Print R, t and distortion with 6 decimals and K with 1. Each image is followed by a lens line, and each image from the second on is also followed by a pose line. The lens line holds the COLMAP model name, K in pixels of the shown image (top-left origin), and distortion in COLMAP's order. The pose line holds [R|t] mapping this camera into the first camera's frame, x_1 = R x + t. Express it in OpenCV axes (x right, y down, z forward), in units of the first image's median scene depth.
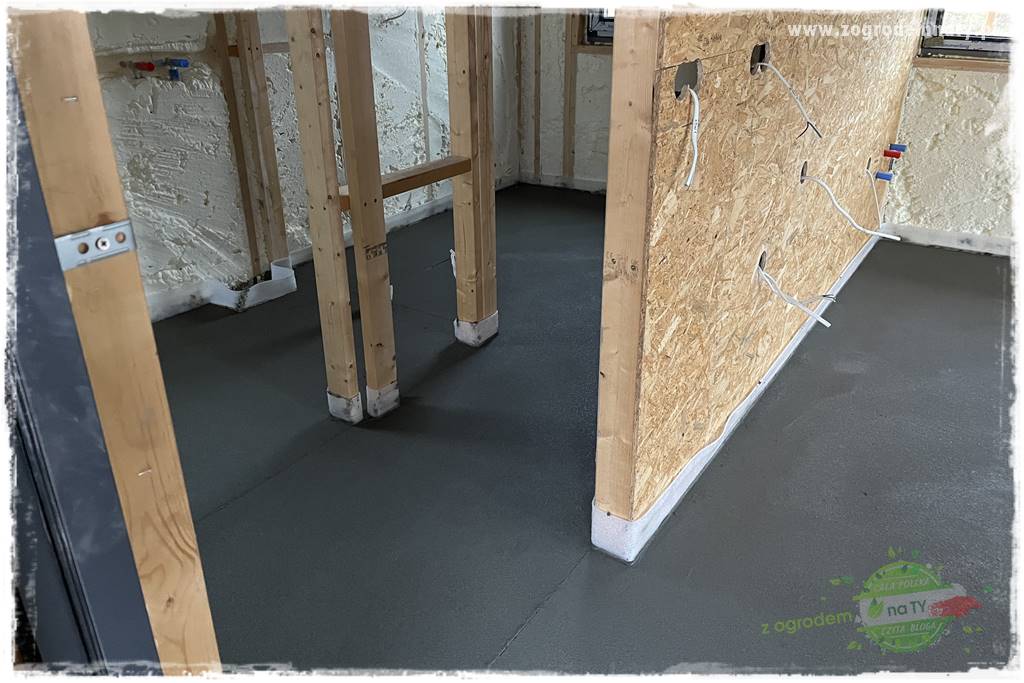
lens RADIAL K [[766.7, 0, 514.5], [0, 766.7, 300.5], [0, 0, 1]] dist [0.060976, -0.083756]
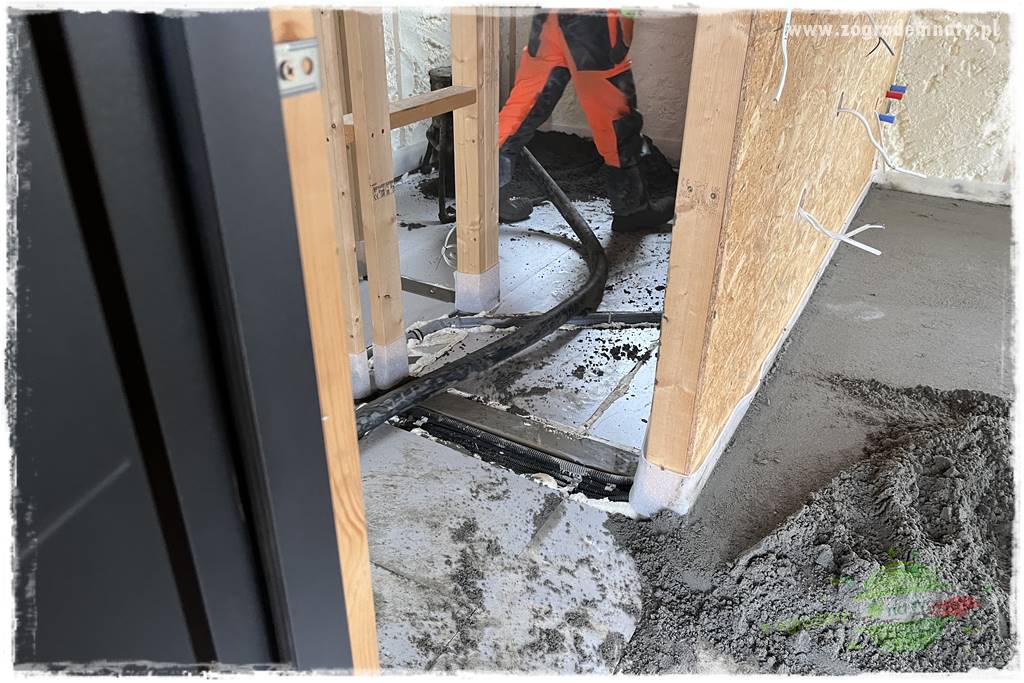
lens RADIAL K [[761.5, 0, 512.0], [0, 761.5, 341.5], [0, 0, 1]] dist [0.057869, -0.076312]
pose [[0.996098, -0.019483, 0.086080, -0.110959], [0.010974, 0.995102, 0.098238, 0.024916], [-0.087573, -0.096910, 0.991433, 0.088630]]
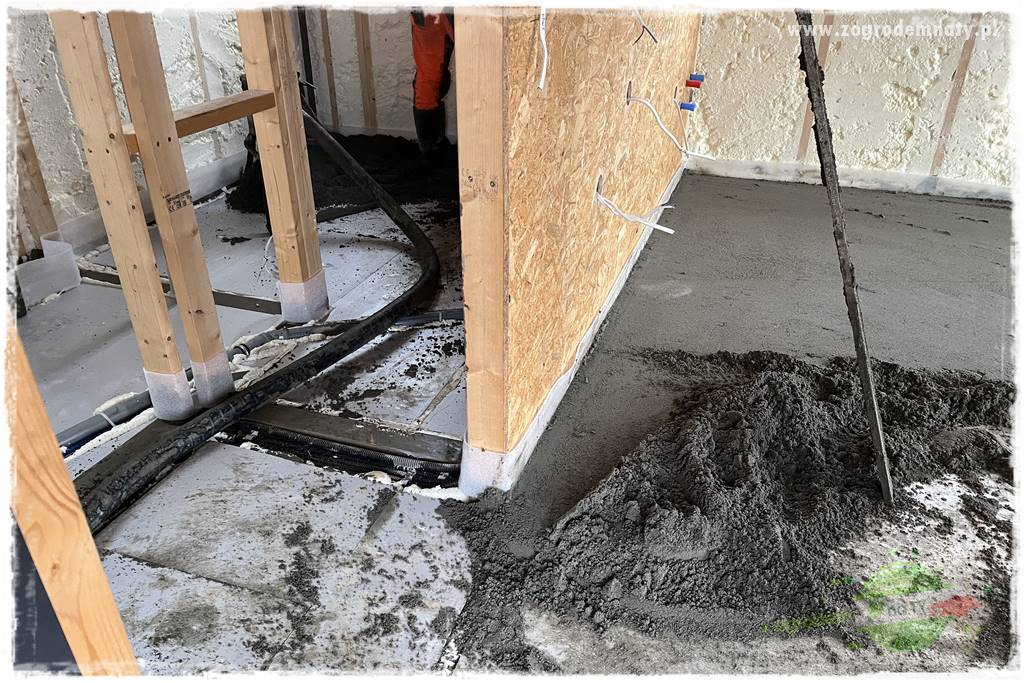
lens RADIAL K [[762.1, 0, 511.3], [0, 762.1, 390.4], [0, 0, 1]] dist [0.056324, -0.074802]
pose [[0.963184, -0.125533, 0.237735, -0.053015], [0.089552, 0.983601, 0.156557, 0.042385], [-0.253489, -0.129504, 0.958630, 0.051808]]
